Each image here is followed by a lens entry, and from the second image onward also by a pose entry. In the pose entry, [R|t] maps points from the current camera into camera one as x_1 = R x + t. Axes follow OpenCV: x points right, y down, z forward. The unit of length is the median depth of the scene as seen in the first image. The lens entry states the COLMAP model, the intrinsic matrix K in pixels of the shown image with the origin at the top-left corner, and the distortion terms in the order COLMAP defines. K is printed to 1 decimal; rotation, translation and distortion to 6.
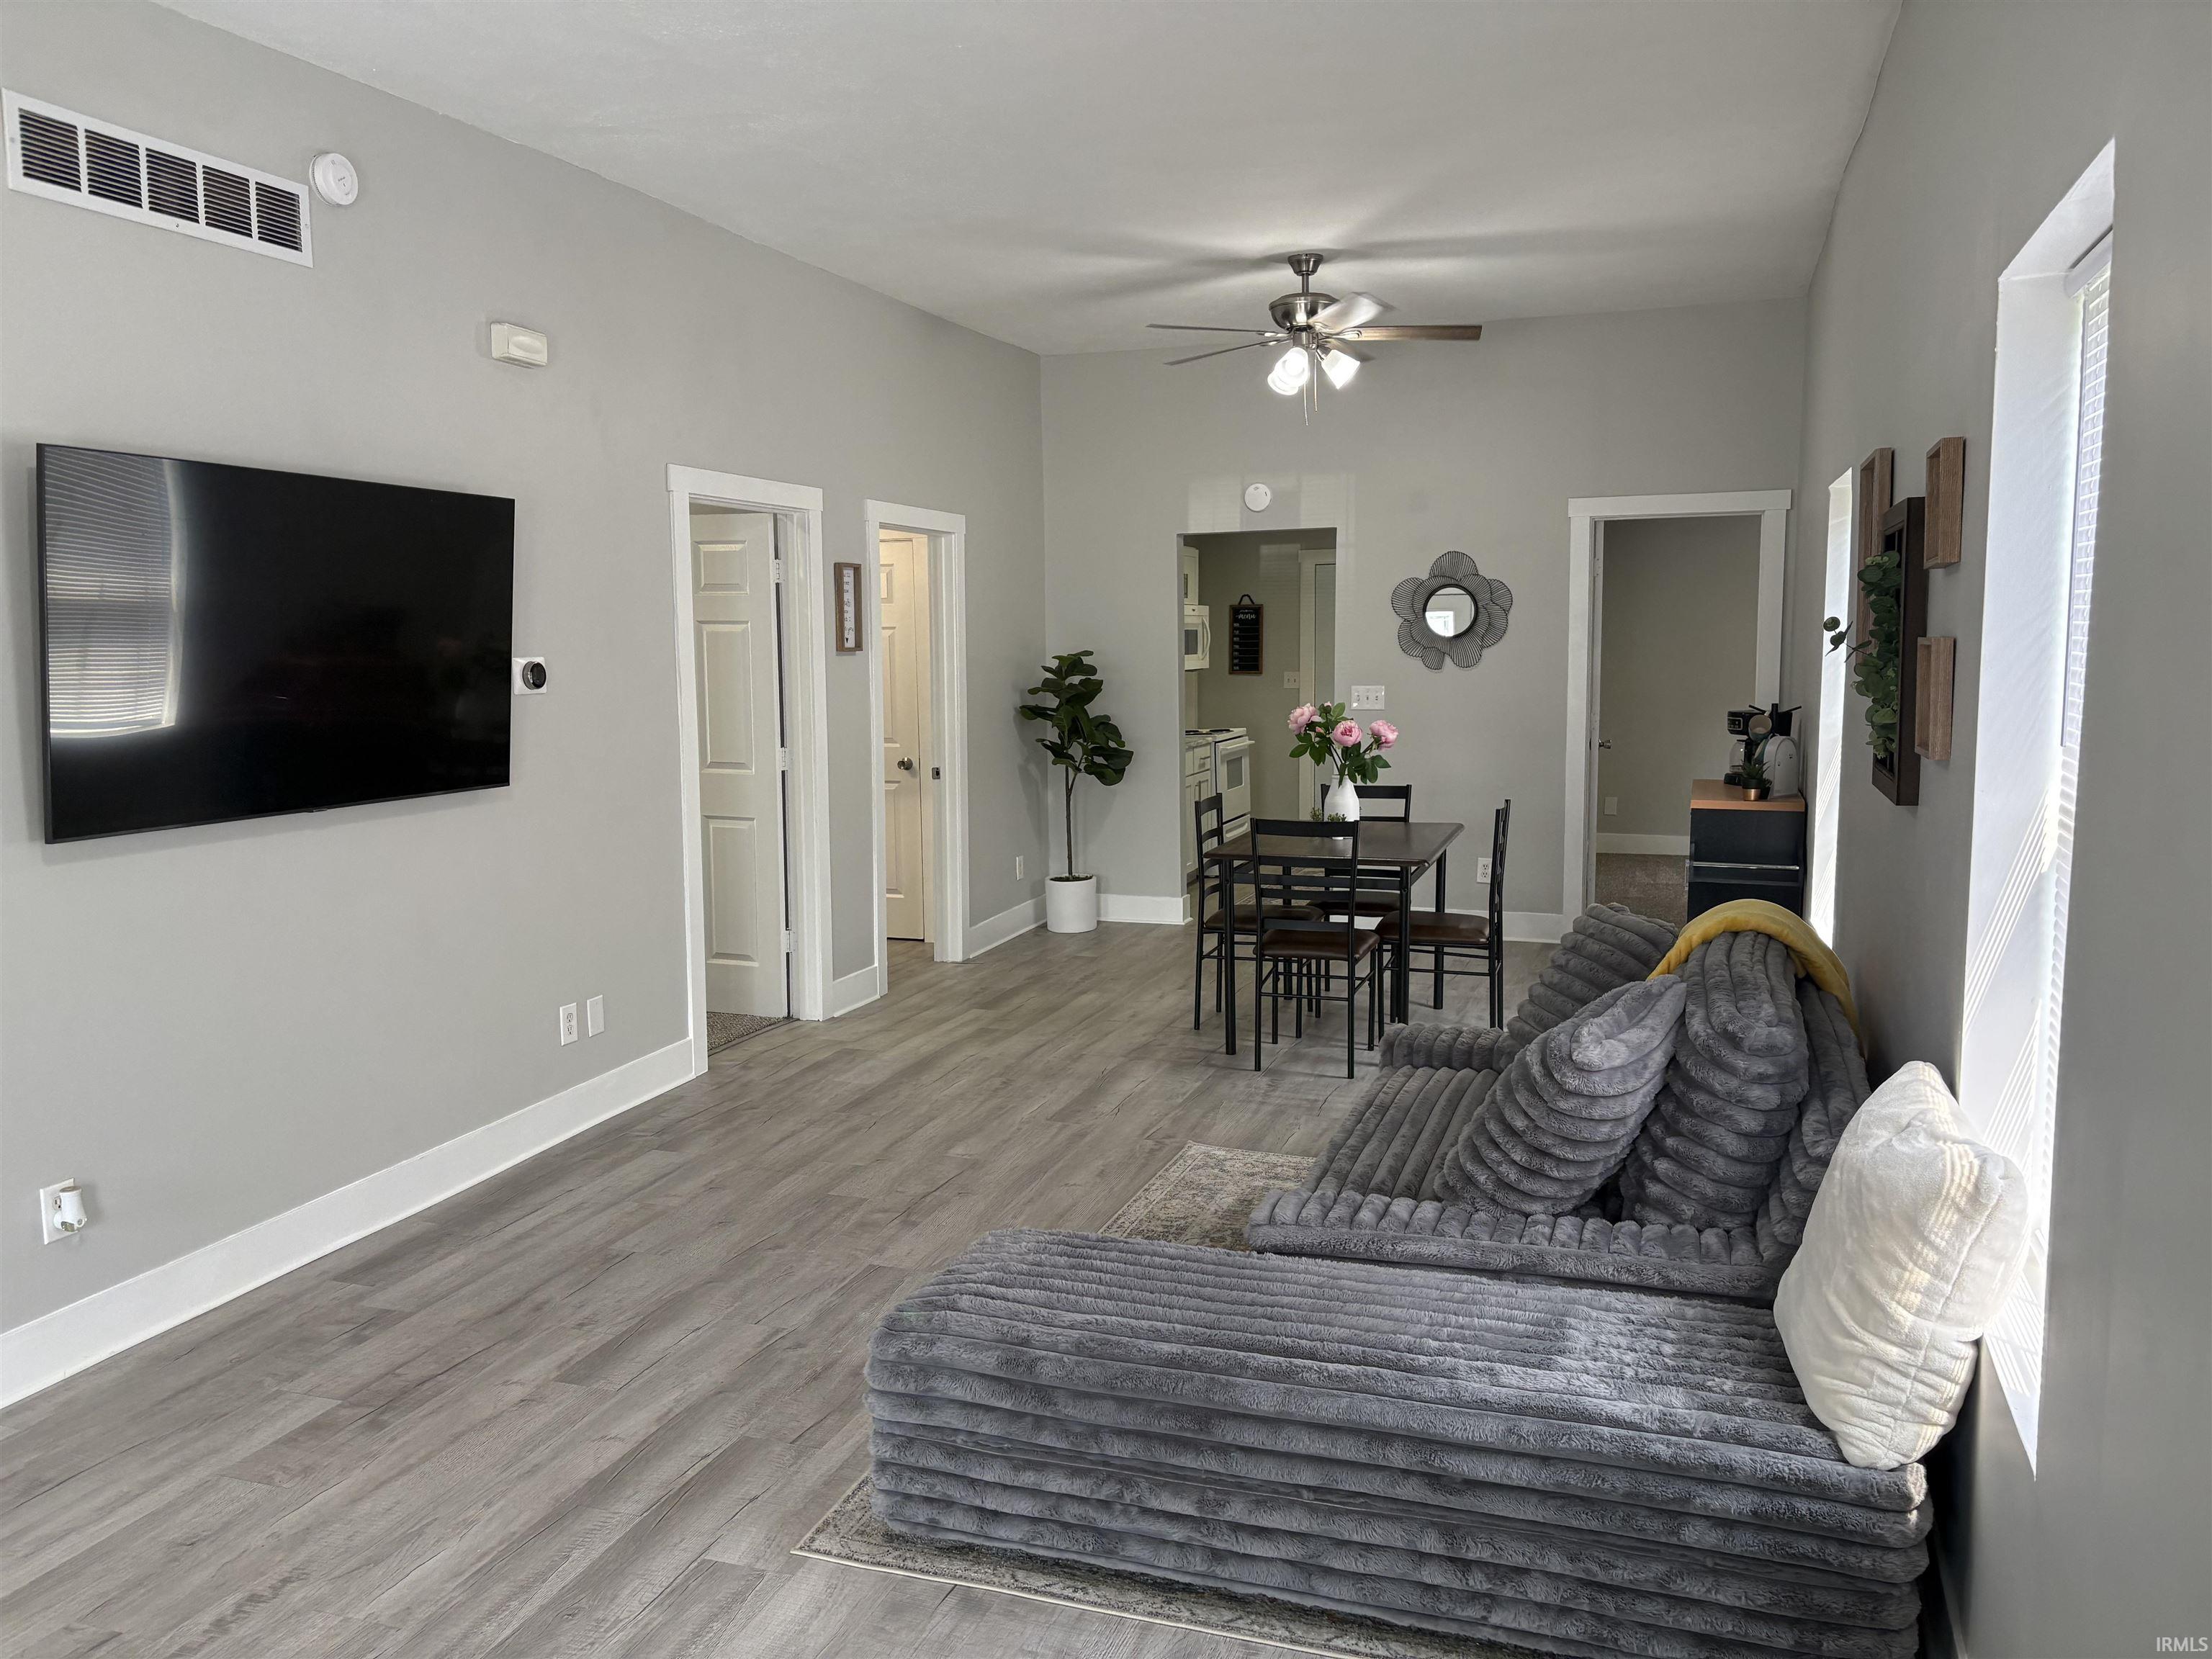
lens RADIAL K [[1663.0, 0, 1106.9], [0, 1663.0, 820.7], [0, 0, 1]] dist [0.087674, -0.089868]
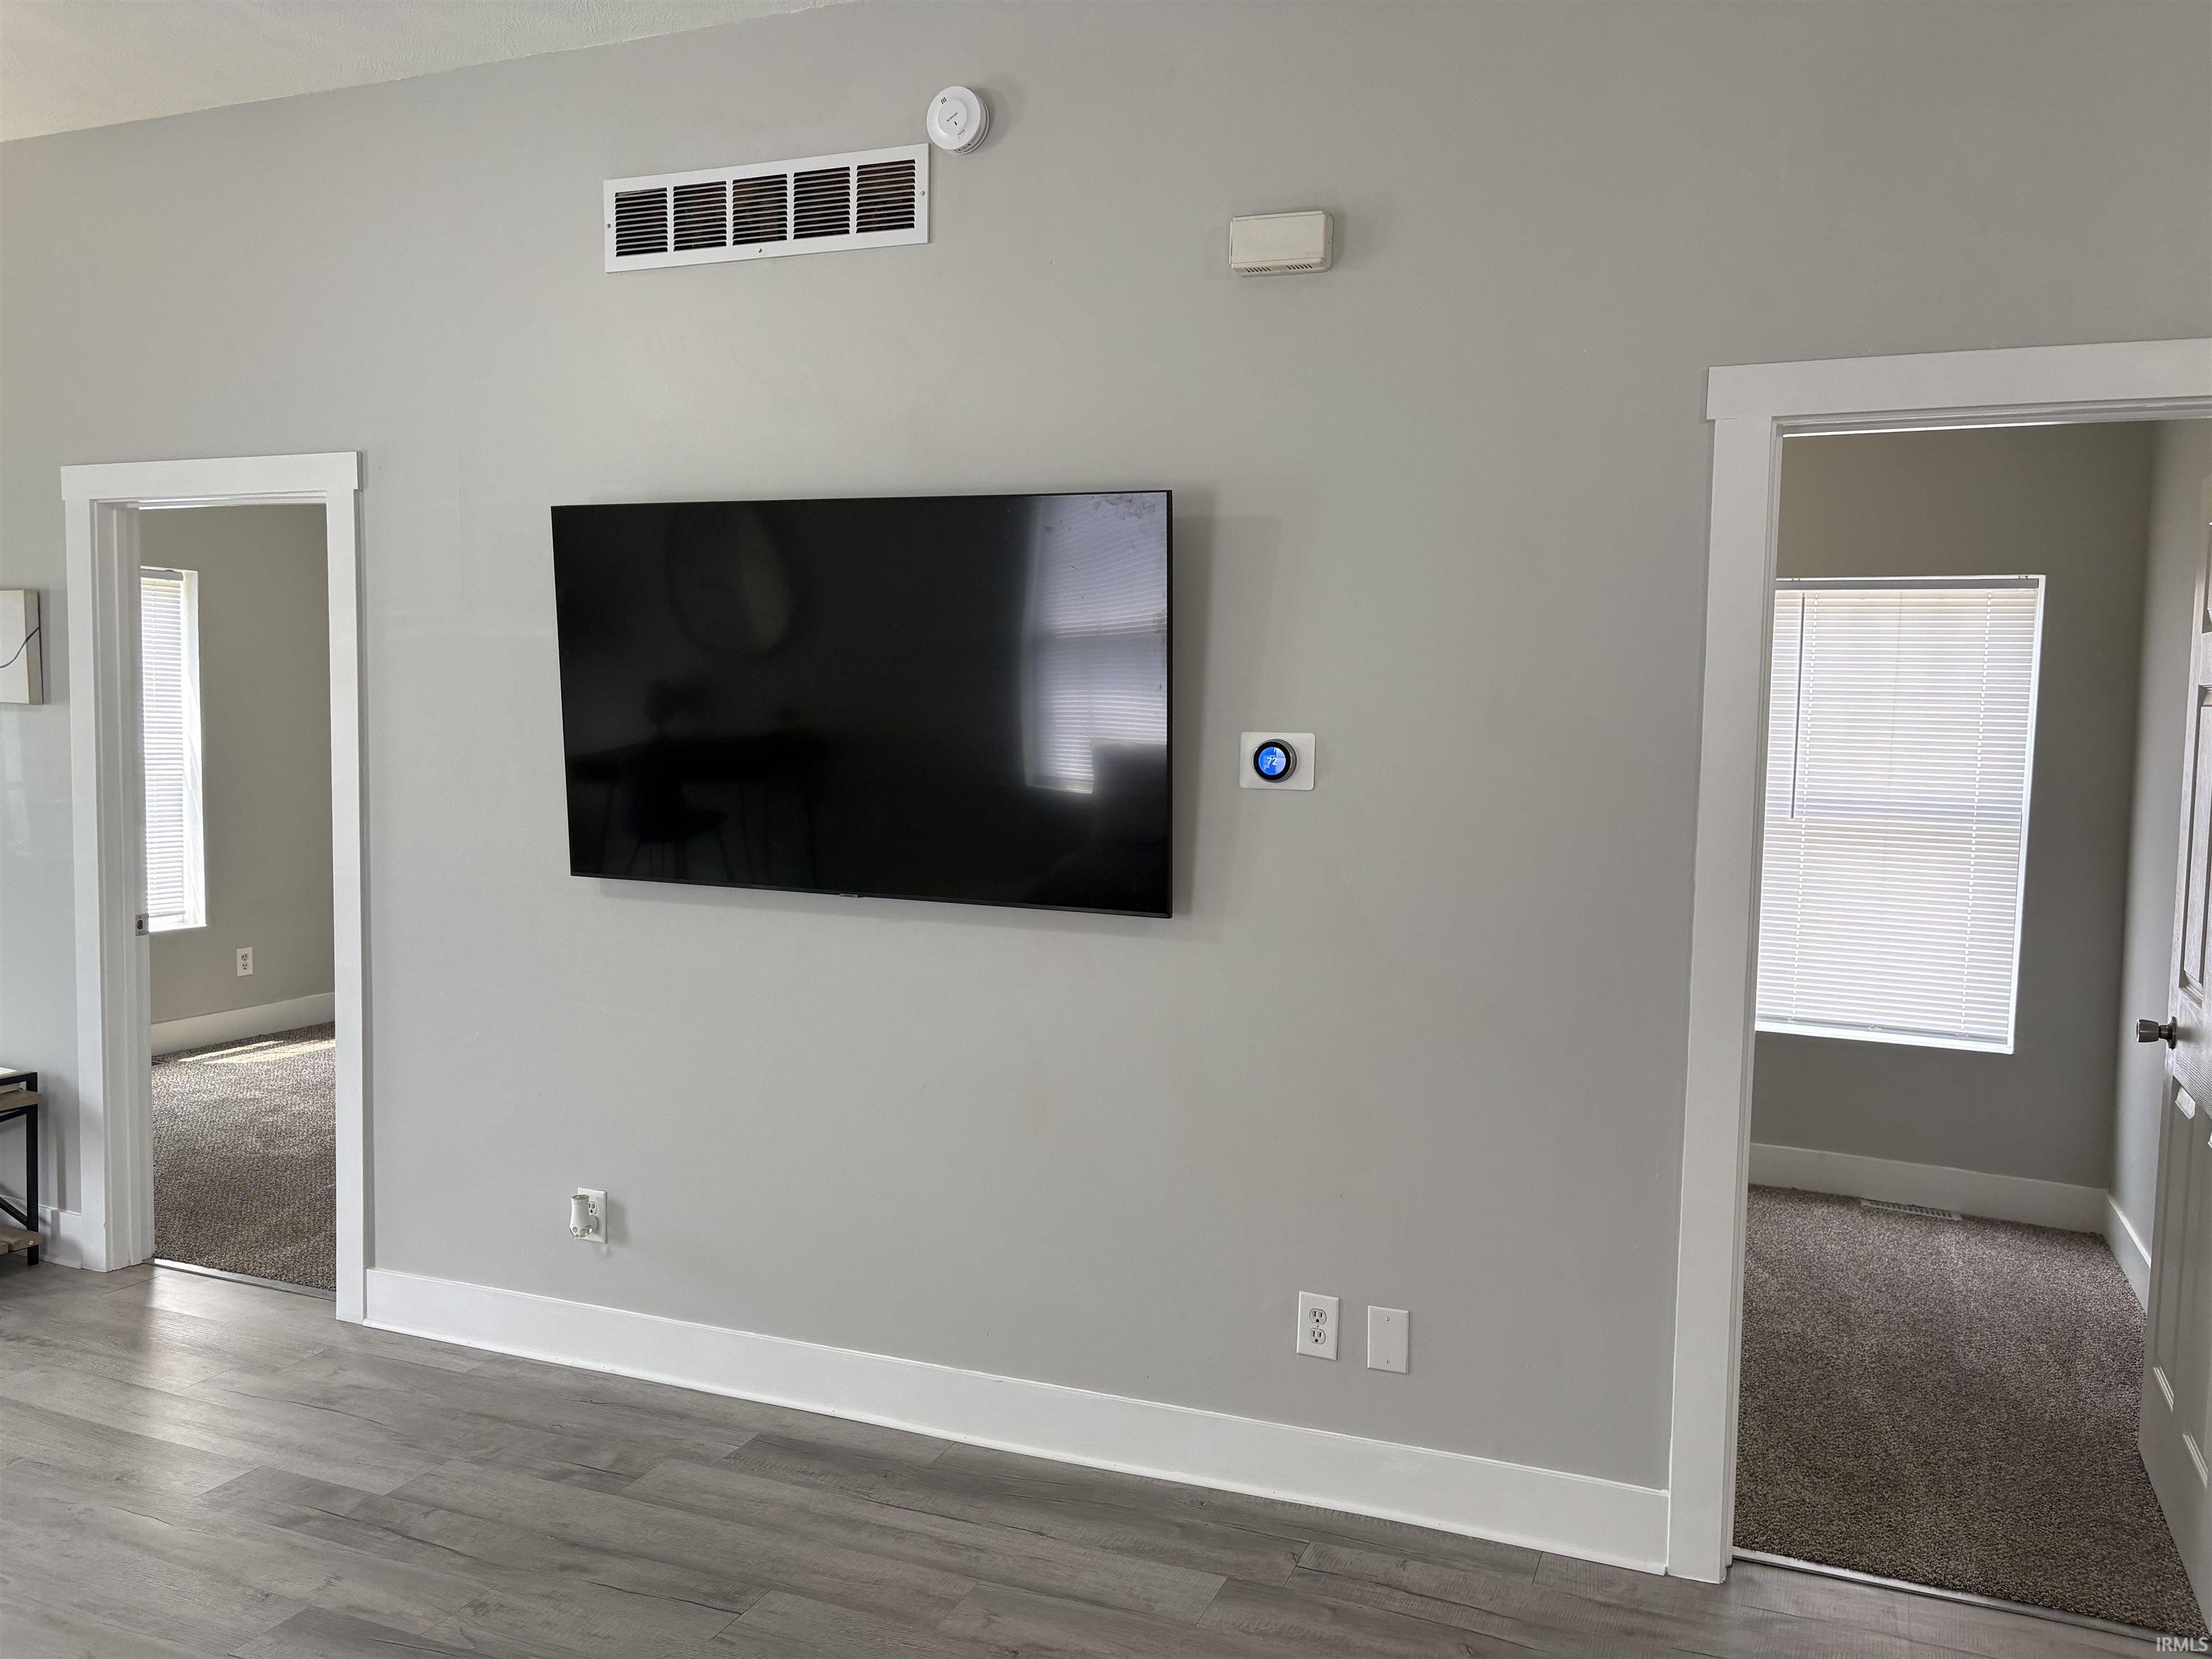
lens RADIAL K [[1673.6, 0, 1106.0], [0, 1673.6, 829.5], [0, 0, 1]] dist [0.023870, 0.001127]
pose [[-0.052756, 0.076637, -0.995662, 0.312497], [-0.133246, 0.987595, 0.083077, -0.109850], [0.989678, 0.137051, -0.041890, 1.015923]]
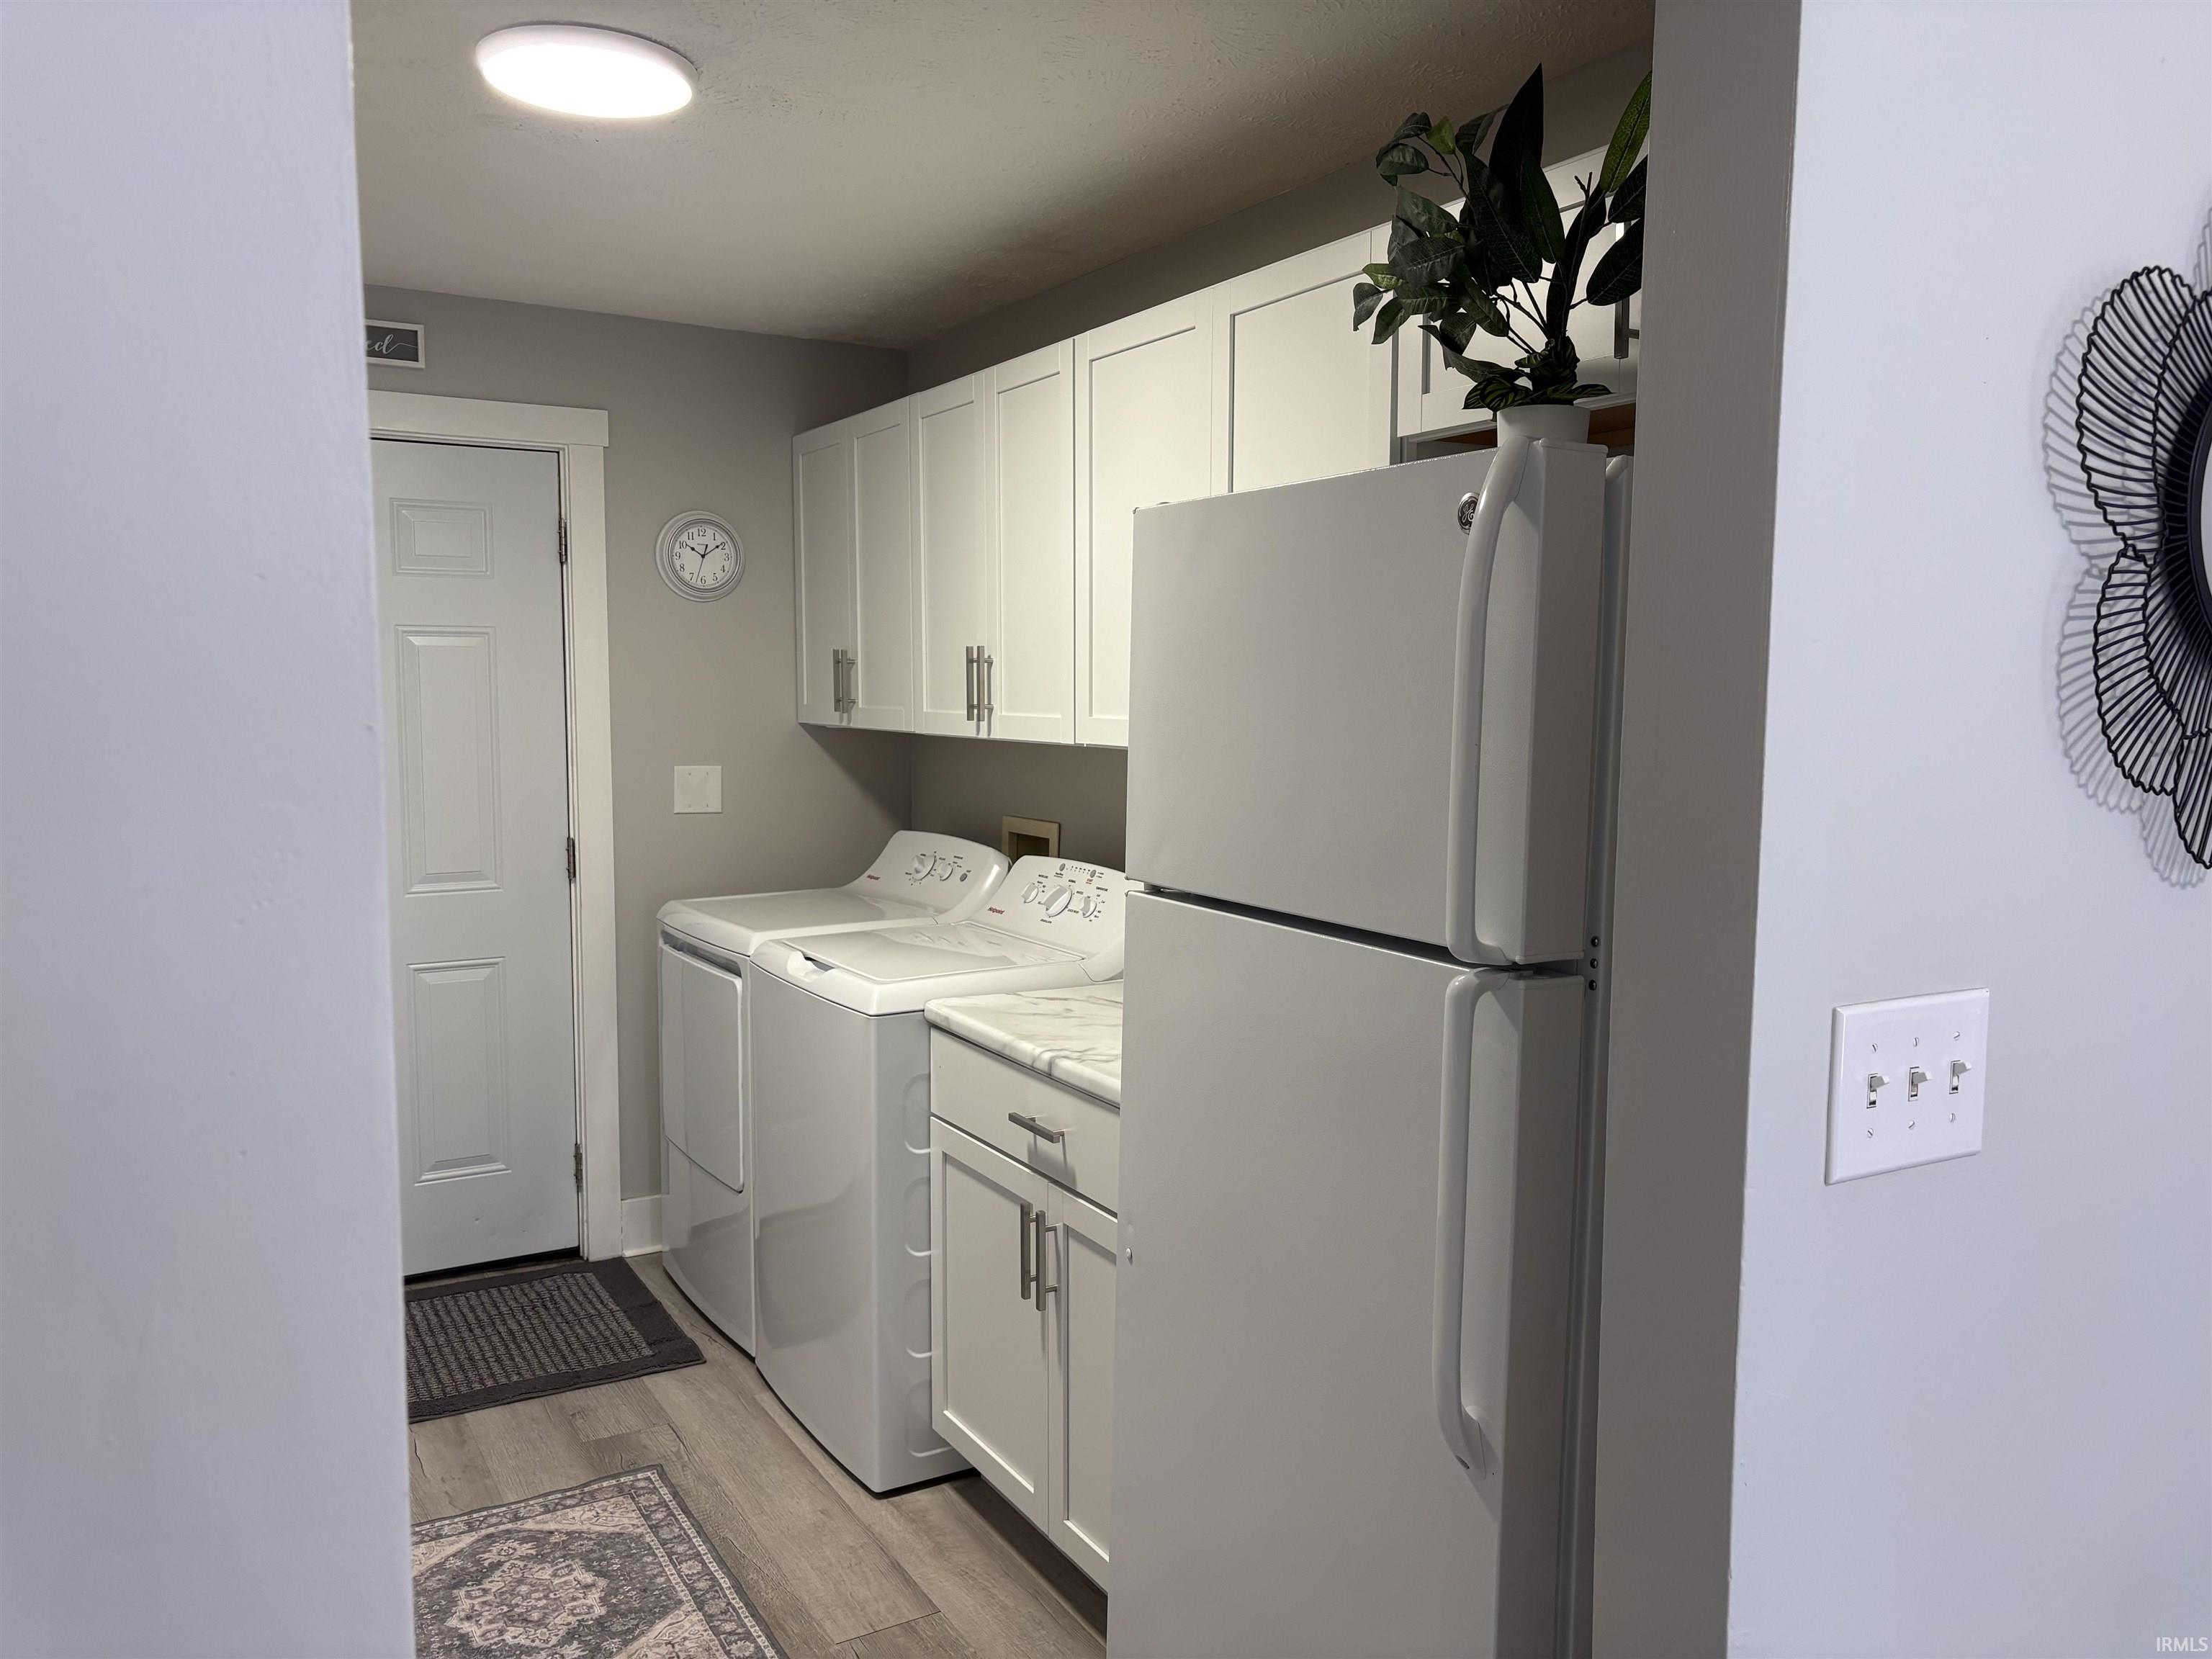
lens RADIAL K [[1684.7, 0, 1101.5], [0, 1684.7, 822.8], [0, 0, 1]] dist [0.003461, 0.053075]
pose [[0.648908, -0.048880, 0.759295, 0.006285], [0.067553, 0.997695, 0.006494, -0.176756], [-0.757862, 0.047079, 0.650714, 1.673725]]
